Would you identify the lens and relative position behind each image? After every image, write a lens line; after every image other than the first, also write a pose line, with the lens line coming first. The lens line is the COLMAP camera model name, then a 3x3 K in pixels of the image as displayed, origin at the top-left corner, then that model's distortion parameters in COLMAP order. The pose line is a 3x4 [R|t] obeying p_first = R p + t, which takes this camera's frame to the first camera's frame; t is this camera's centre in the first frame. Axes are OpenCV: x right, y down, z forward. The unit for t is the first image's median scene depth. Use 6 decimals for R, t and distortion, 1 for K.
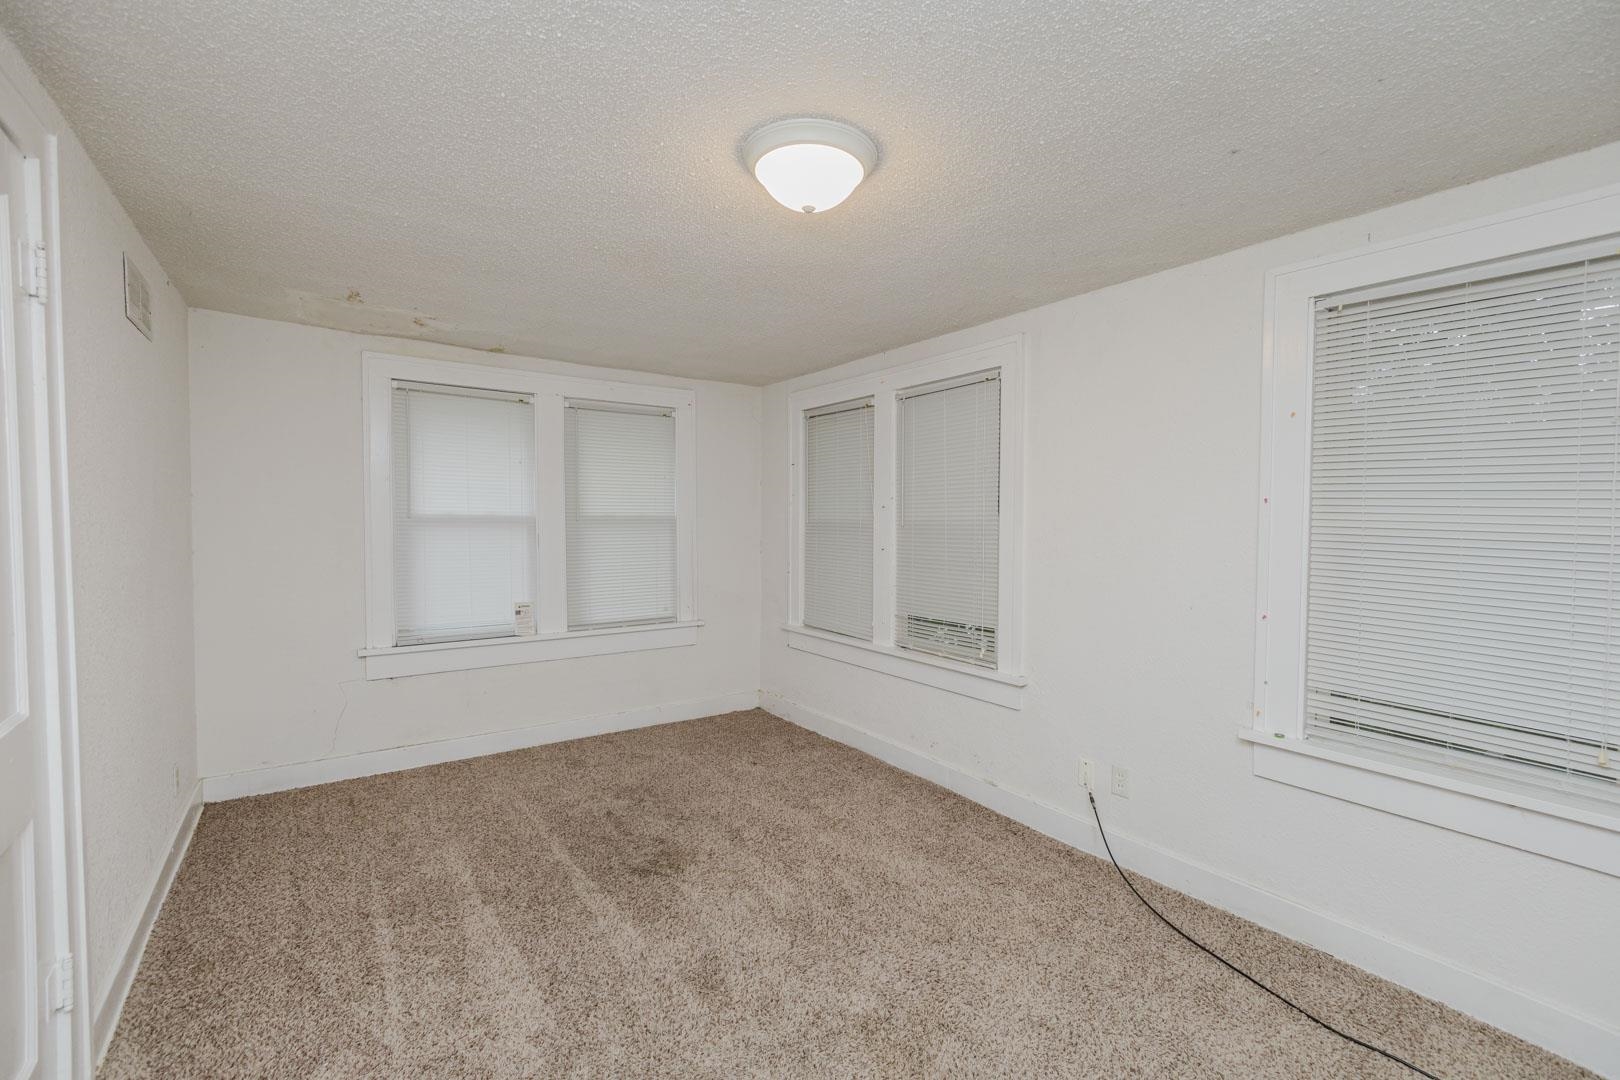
lens RADIAL K [[691.6, 0, 810.0], [0, 691.6, 540.0], [0, 0, 1]] dist [0.000277, -0.000230]
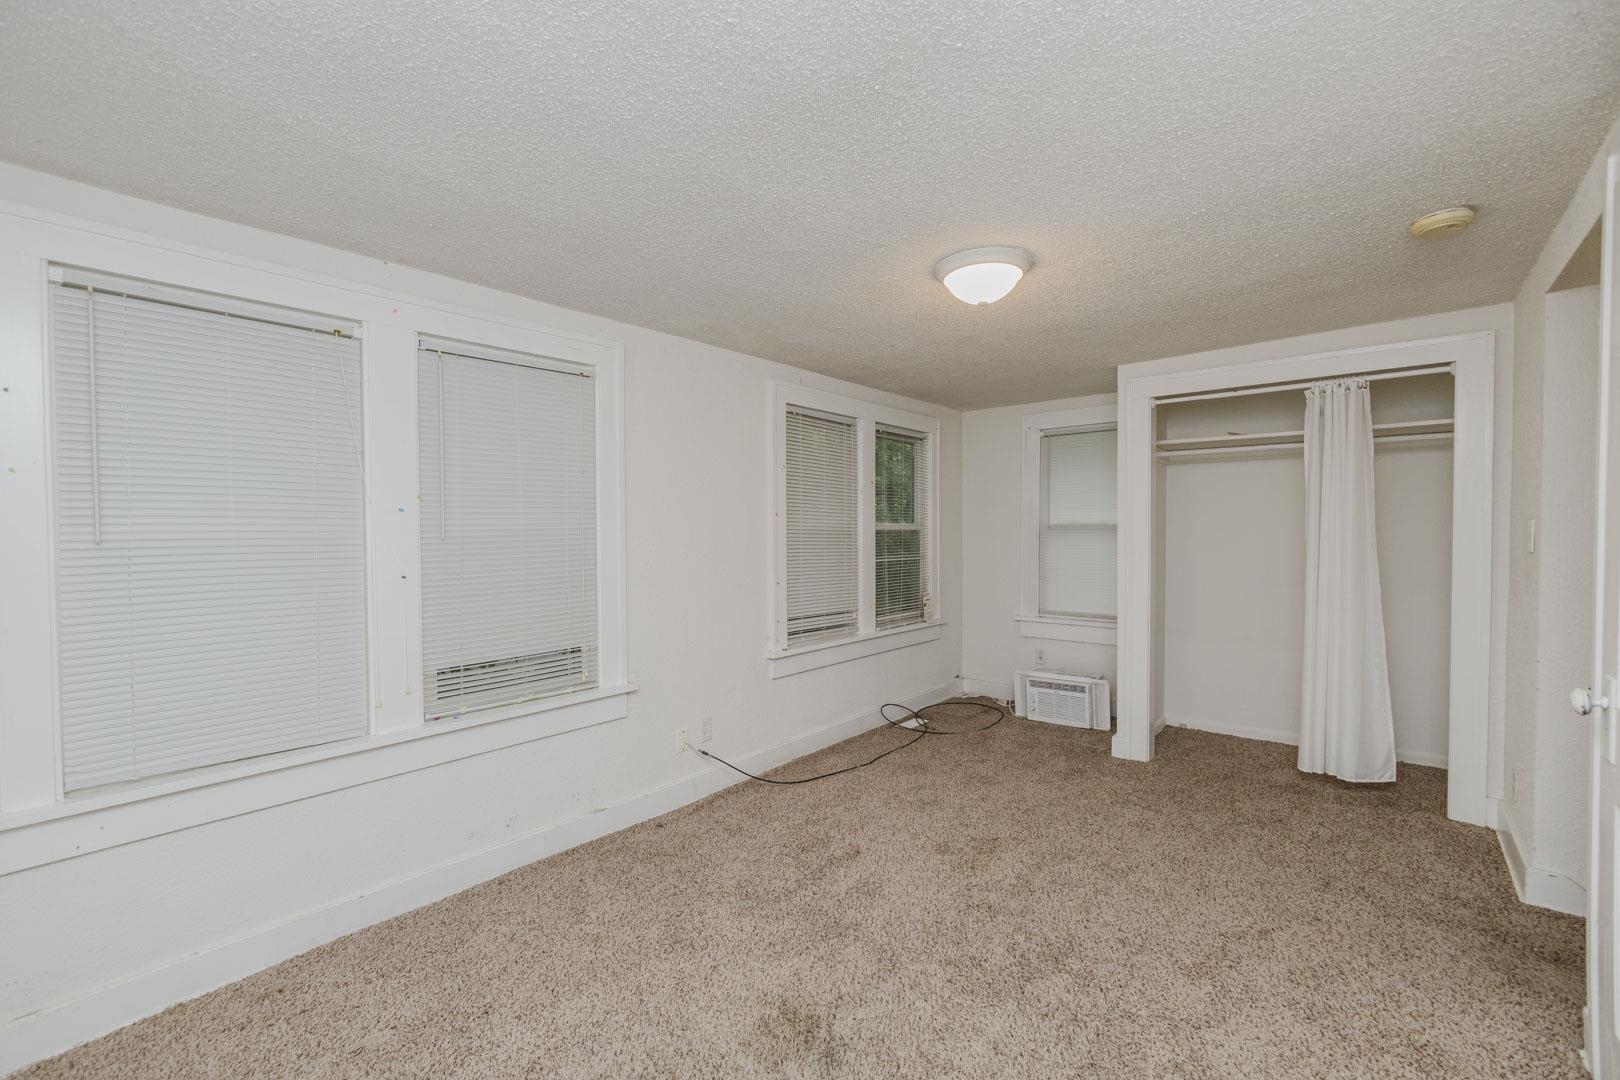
lens RADIAL K [[630.8, 0, 810.0], [0, 630.8, 540.0], [0, 0, 1]] dist [-0.000208, -0.000082]
pose [[-0.213230, -0.023577, 0.976717, -1.352370], [0.033955, 0.998926, 0.031526, -0.065195], [-0.976412, 0.039887, -0.212201, 1.922895]]
